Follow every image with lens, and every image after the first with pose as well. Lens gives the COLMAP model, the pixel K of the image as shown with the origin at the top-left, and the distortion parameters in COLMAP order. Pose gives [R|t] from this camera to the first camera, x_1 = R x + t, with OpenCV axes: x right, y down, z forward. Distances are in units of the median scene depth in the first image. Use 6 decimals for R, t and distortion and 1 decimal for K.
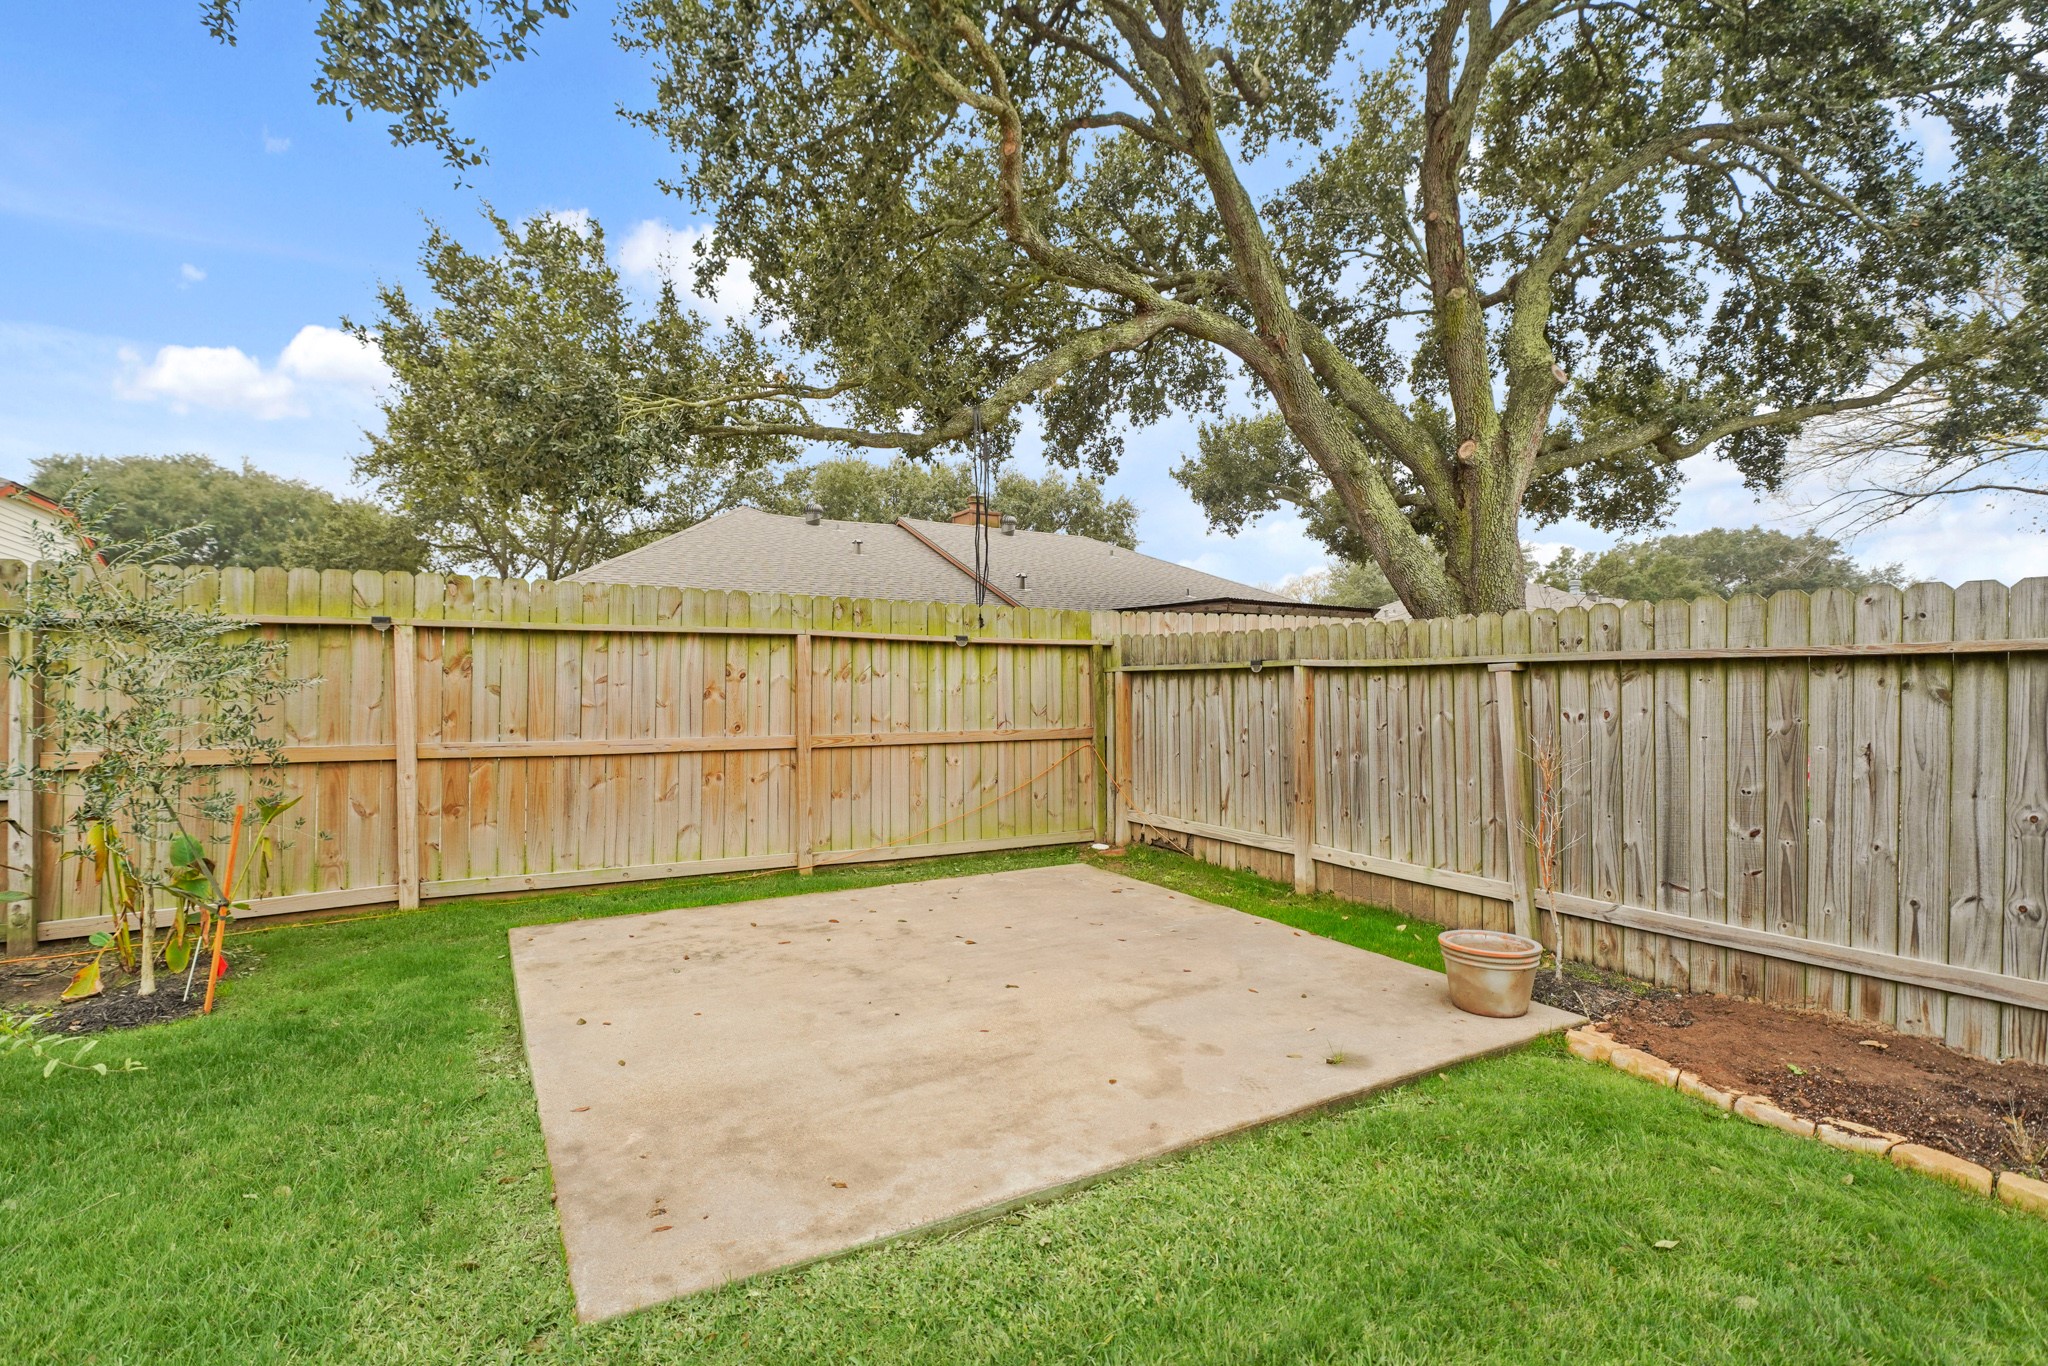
lens RADIAL K [[969.0, 0, 1022.3], [0, 969.0, 688.1], [0, 0, 1]] dist [0.002156, 0.000343]
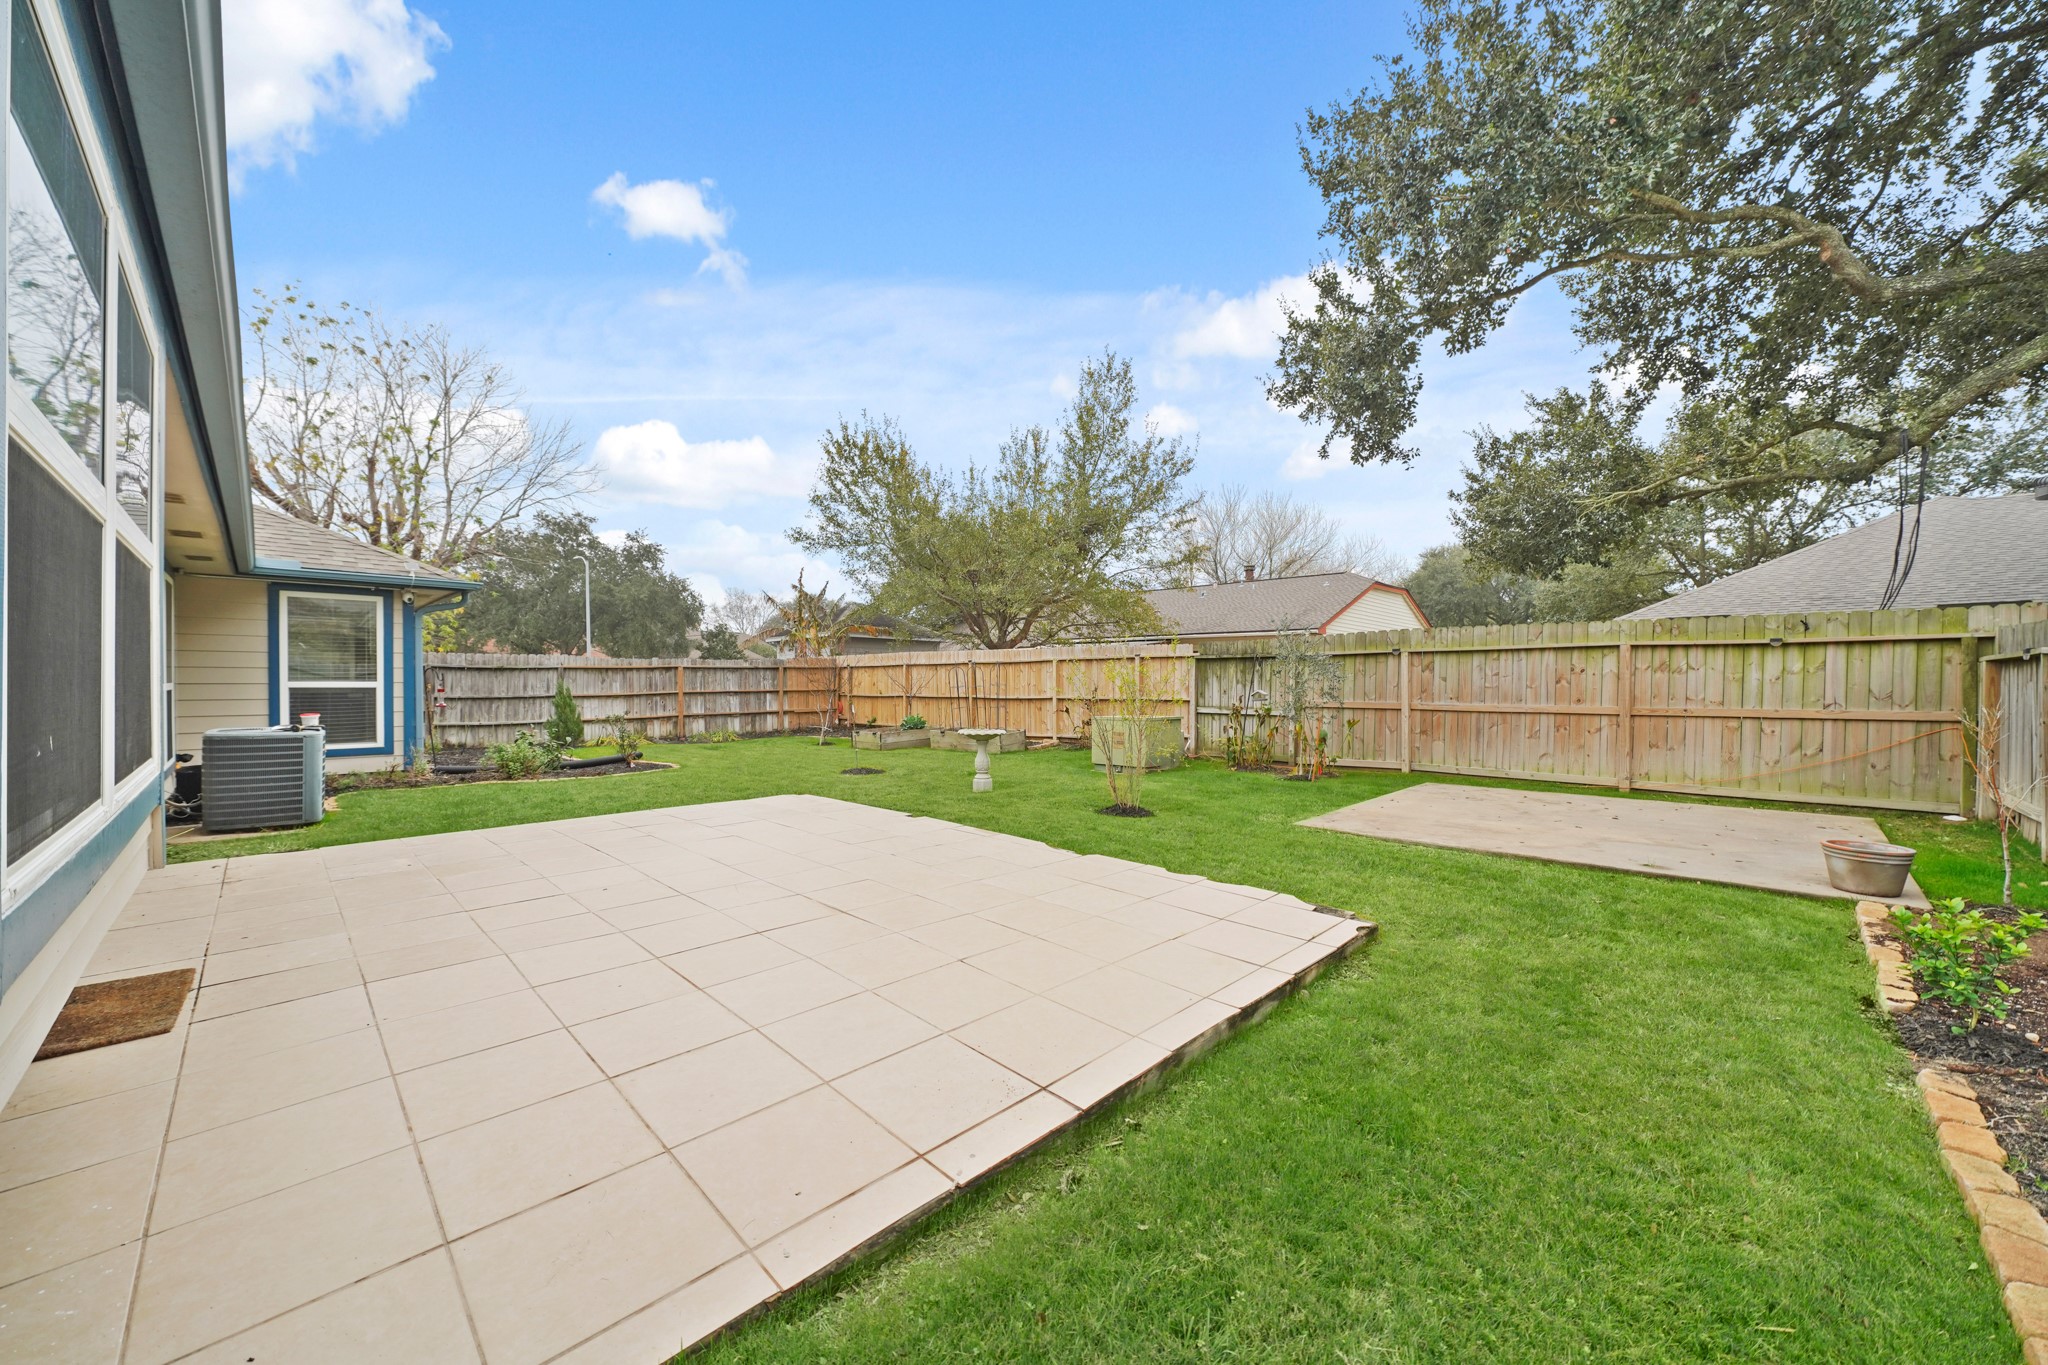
lens RADIAL K [[752.5, 0, 1022.6], [0, 752.5, 686.6], [0, 0, 1]] dist [-0.000028, -0.000016]
pose [[0.271457, 0.004418, -0.962440, 0.702245], [-0.003472, 0.999987, 0.003611, 0.013225], [0.962444, 0.002361, 0.271469, -0.311958]]
